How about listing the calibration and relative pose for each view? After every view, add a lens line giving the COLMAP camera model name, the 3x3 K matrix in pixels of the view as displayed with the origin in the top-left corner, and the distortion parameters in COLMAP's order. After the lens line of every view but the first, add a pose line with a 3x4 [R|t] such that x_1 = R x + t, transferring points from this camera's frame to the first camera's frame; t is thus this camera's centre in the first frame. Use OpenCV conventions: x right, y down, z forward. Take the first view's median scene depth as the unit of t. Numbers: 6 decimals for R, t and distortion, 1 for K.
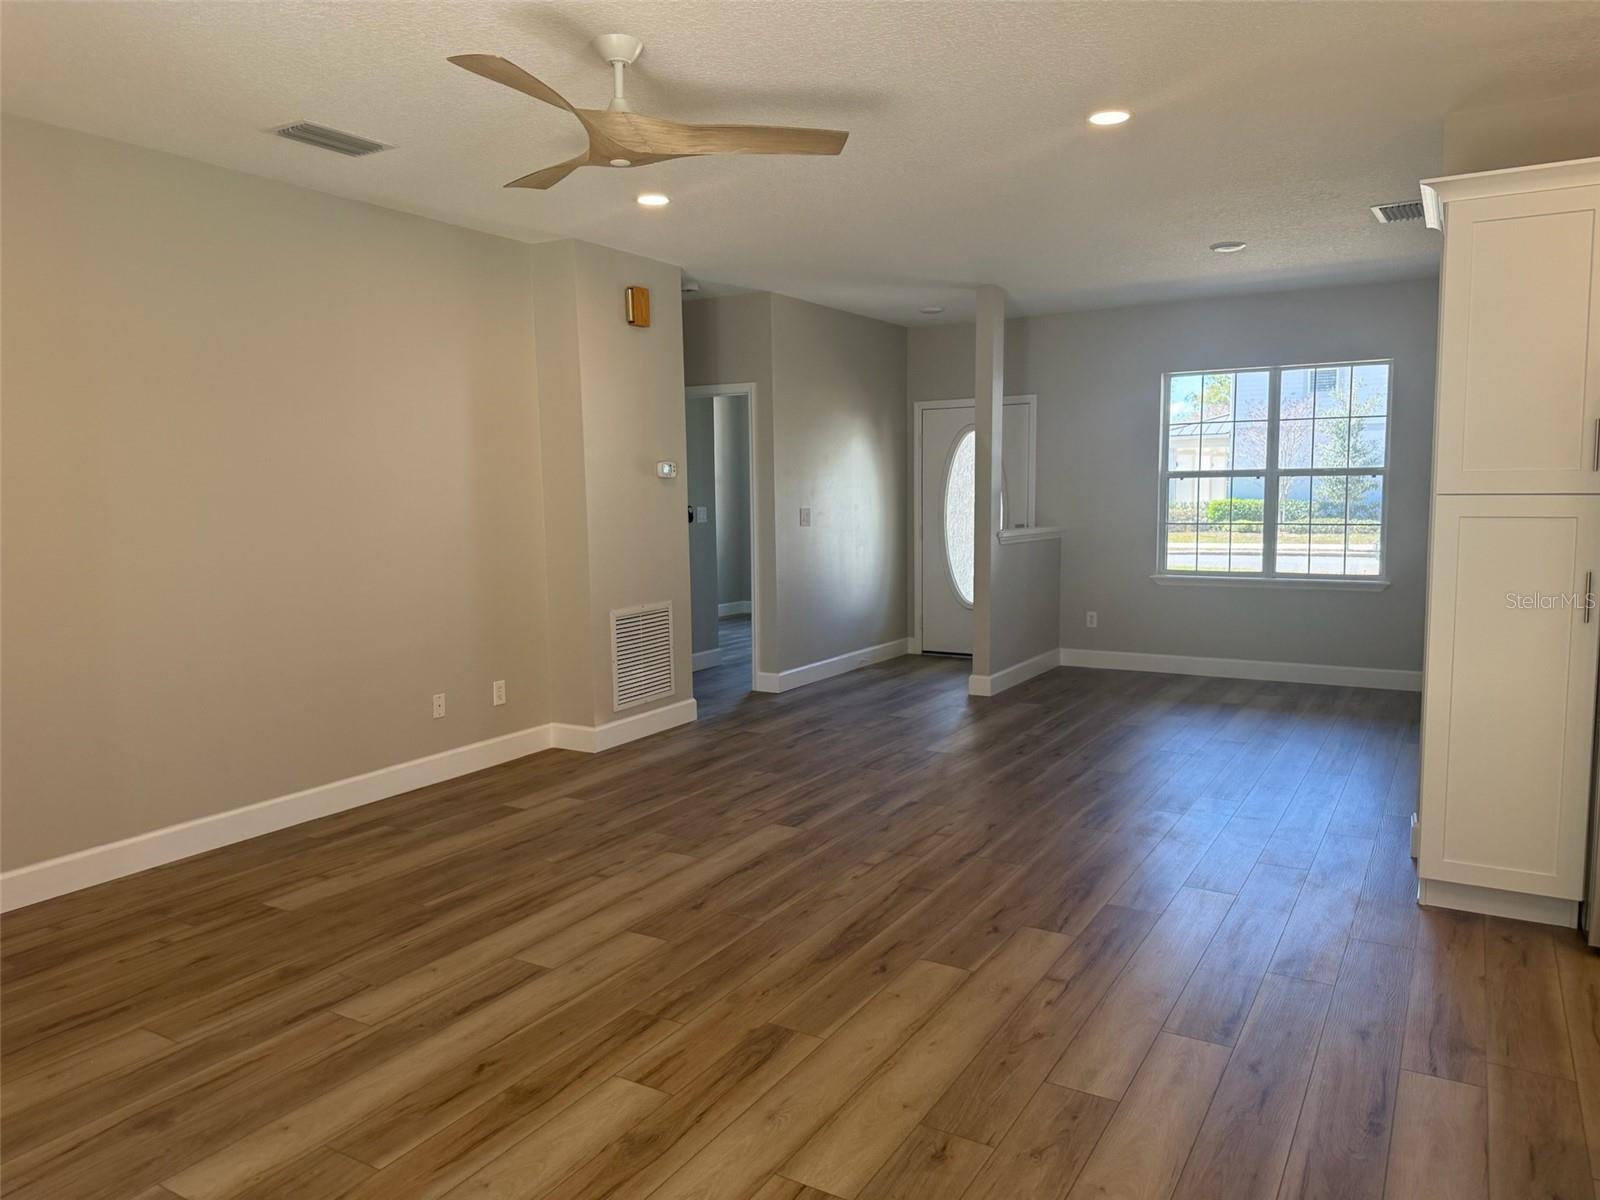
lens RADIAL K [[1122.3, 0, 795.5], [0, 1122.3, 597.4], [0, 0, 1]] dist [0.069443, -0.083869]
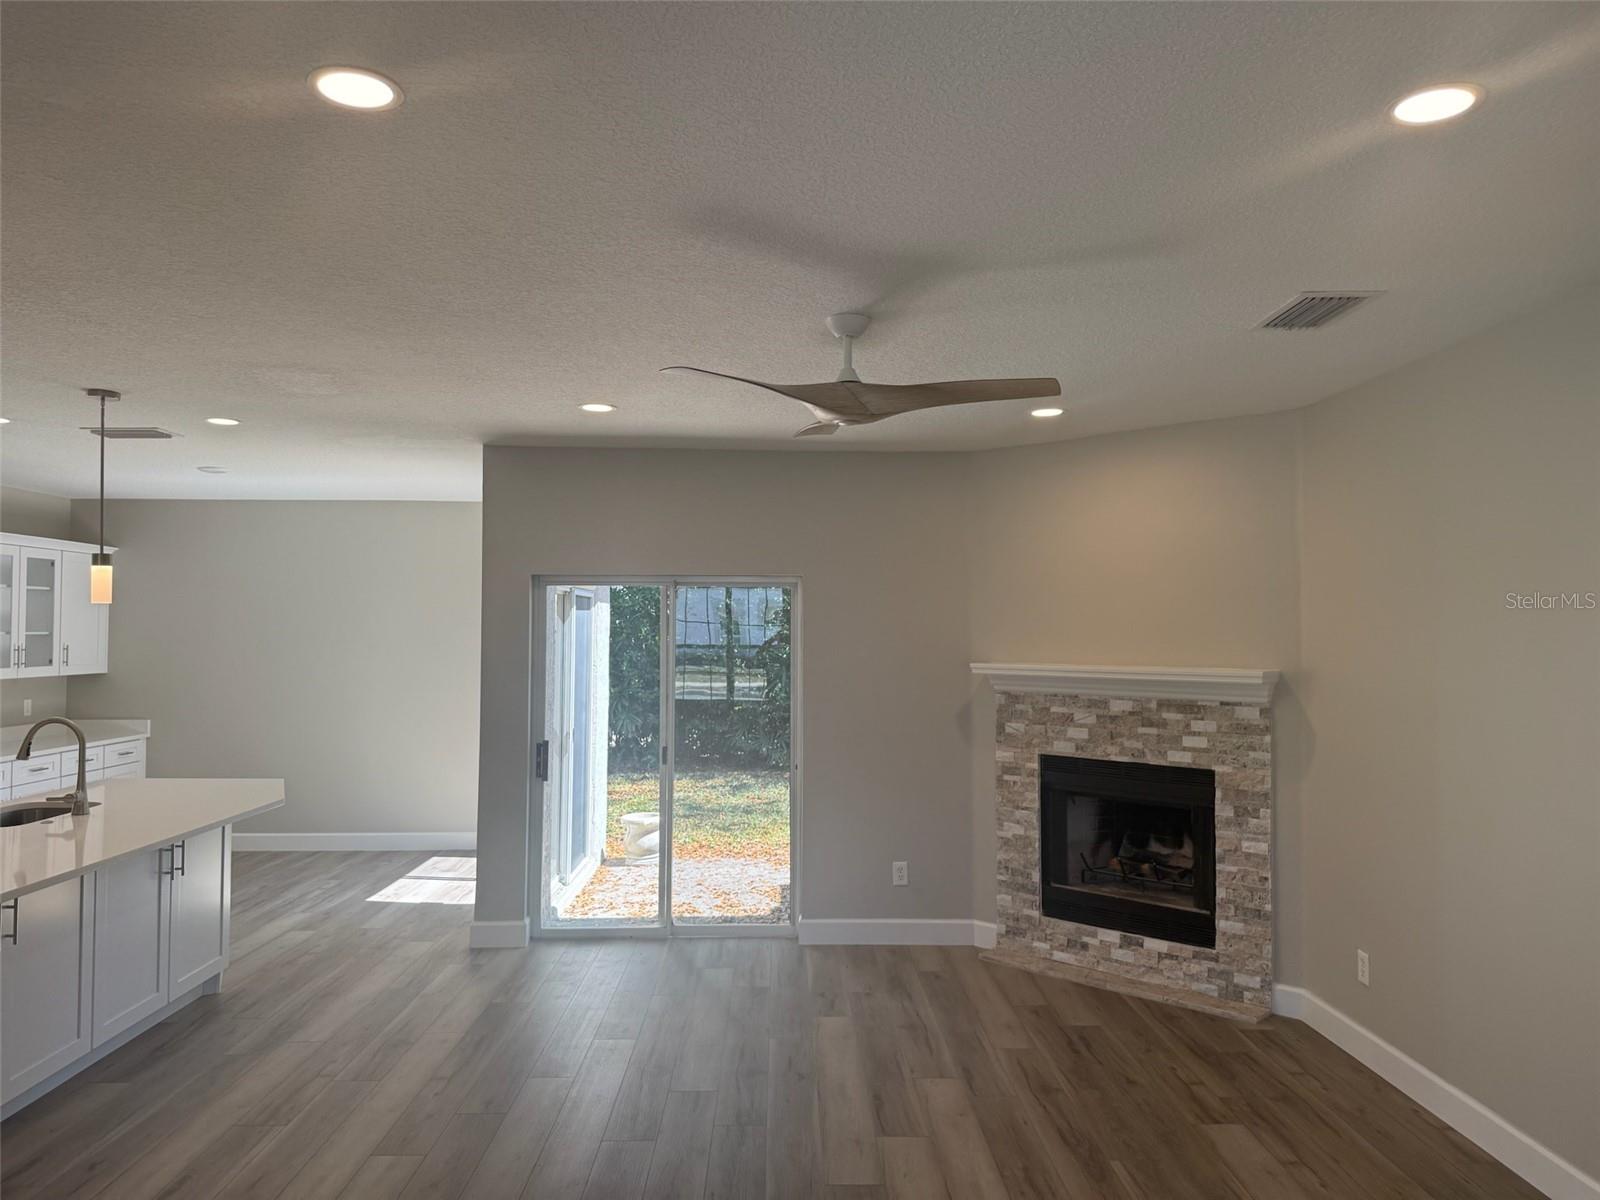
lens RADIAL K [[1122.3, 0, 789.3], [0, 1122.3, 604.8], [0, 0, 1]] dist [0.069443, -0.083869]
pose [[-0.853418, -0.001661, -0.521224, 0.246160], [-0.044621, 0.996557, 0.069884, -0.149991], [0.519313, 0.082898, -0.850554, 1.024195]]
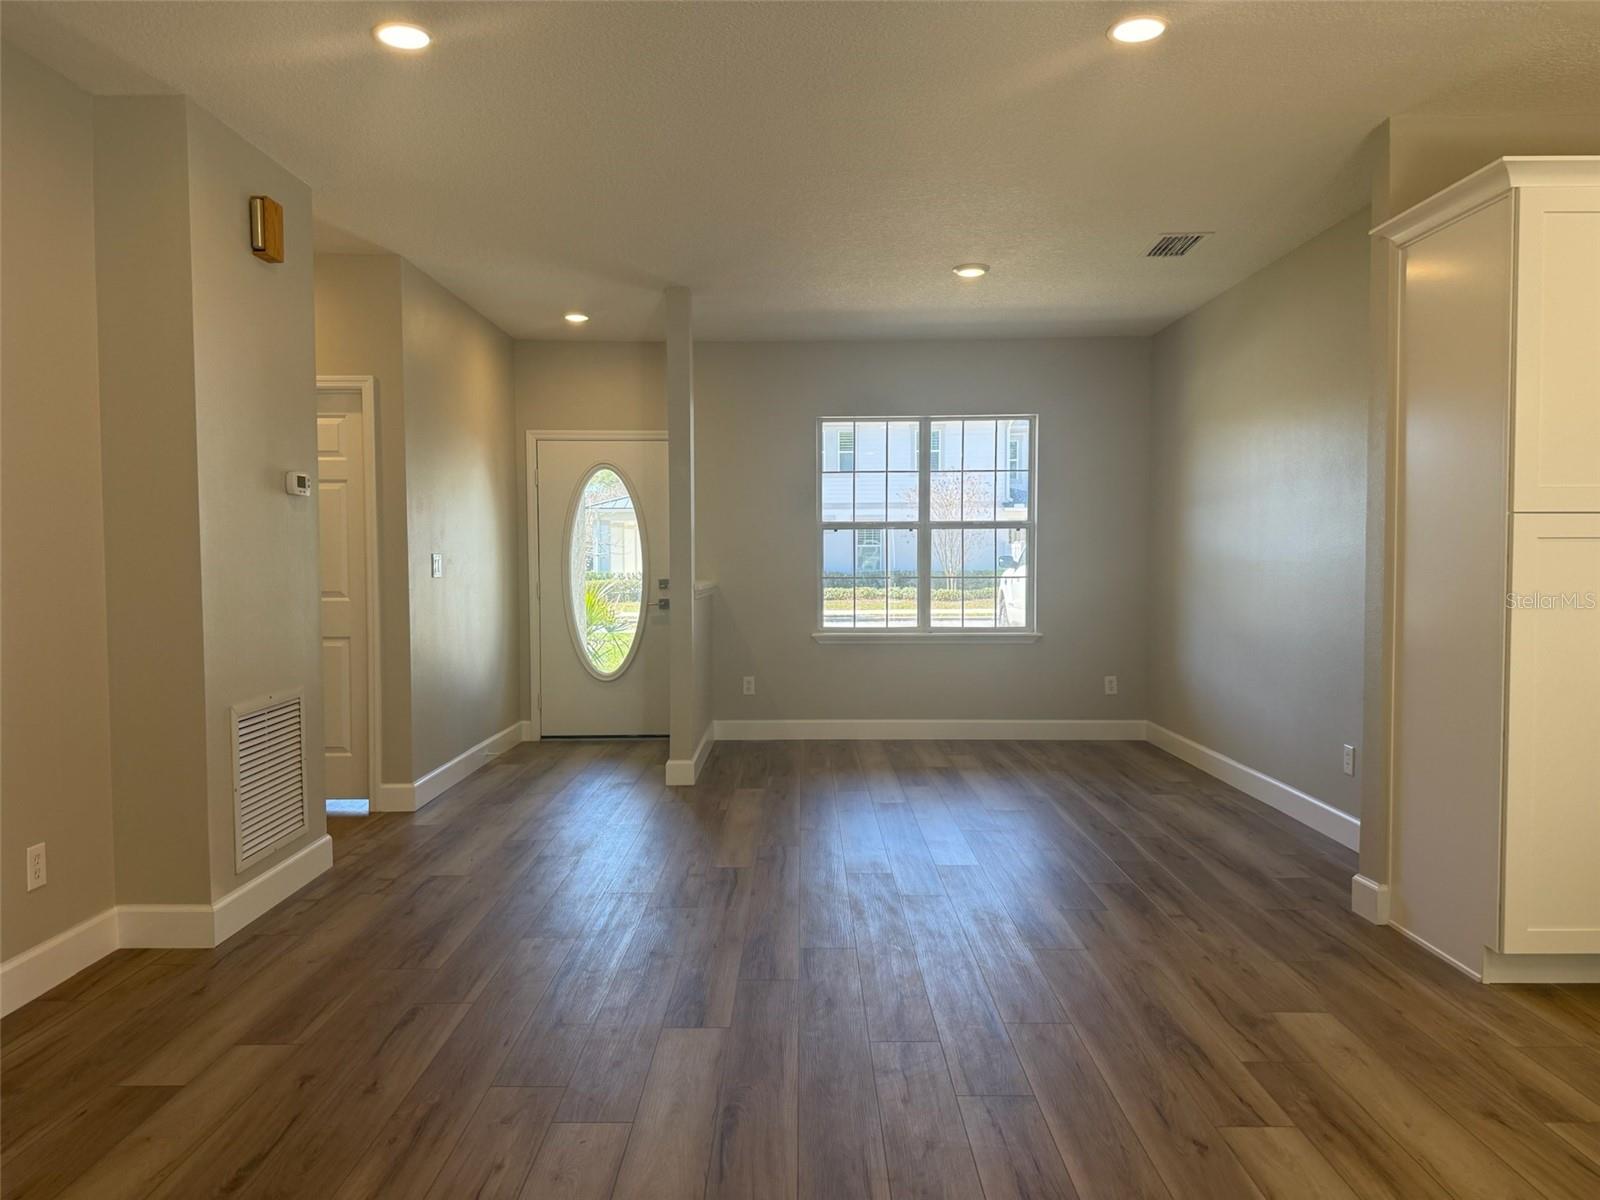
lens RADIAL K [[1122.3, 0, 803.5], [0, 1122.3, 595.2], [0, 0, 1]] dist [0.069443, -0.083869]
pose [[0.857577, -0.007223, 0.514305, -0.215535], [0.041798, 0.997573, -0.055687, -0.000960], [-0.512655, 0.069252, 0.855797, 0.308106]]
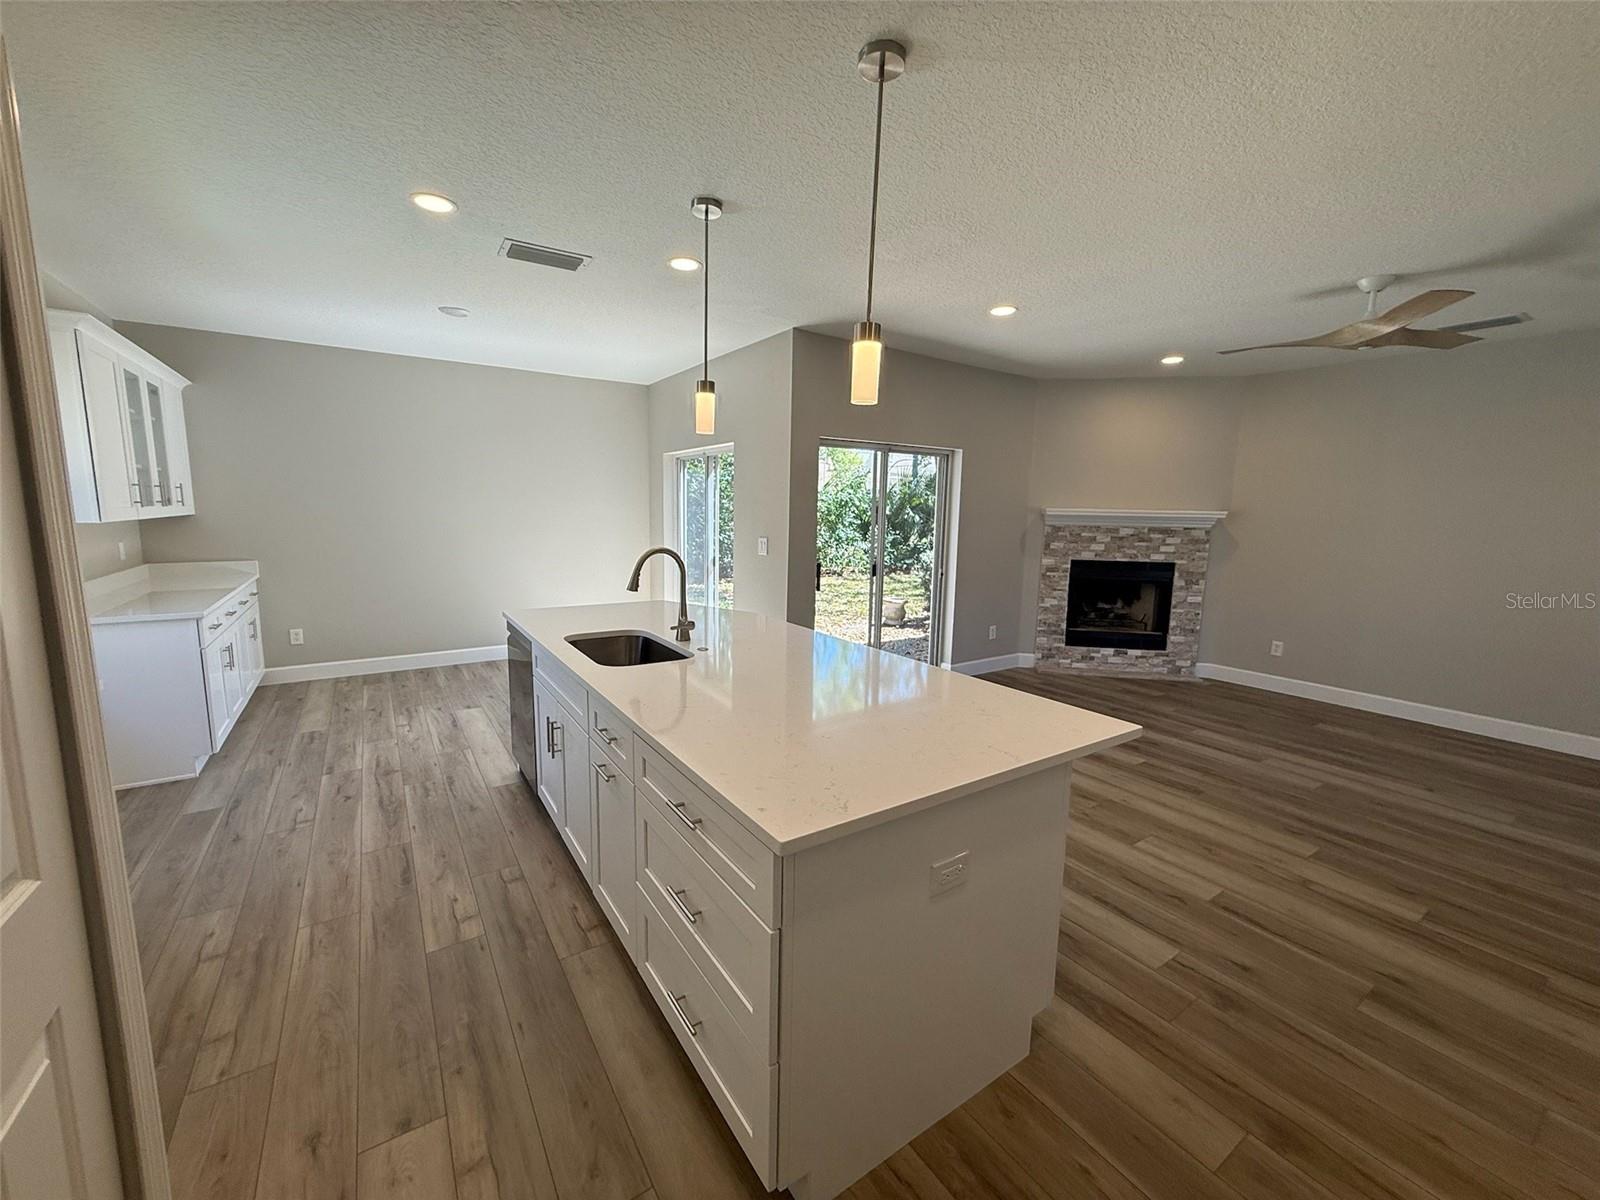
lens RADIAL K [[636.8, 0, 796.1], [0, 636.8, 597.3], [0, 0, 1]] dist [0.000857, -0.001092]
pose [[-0.432026, 0.131061, -0.892287, 0.625406], [-0.104465, 0.975452, 0.193856, -0.055336], [0.895790, 0.176964, -0.407729, 0.364237]]
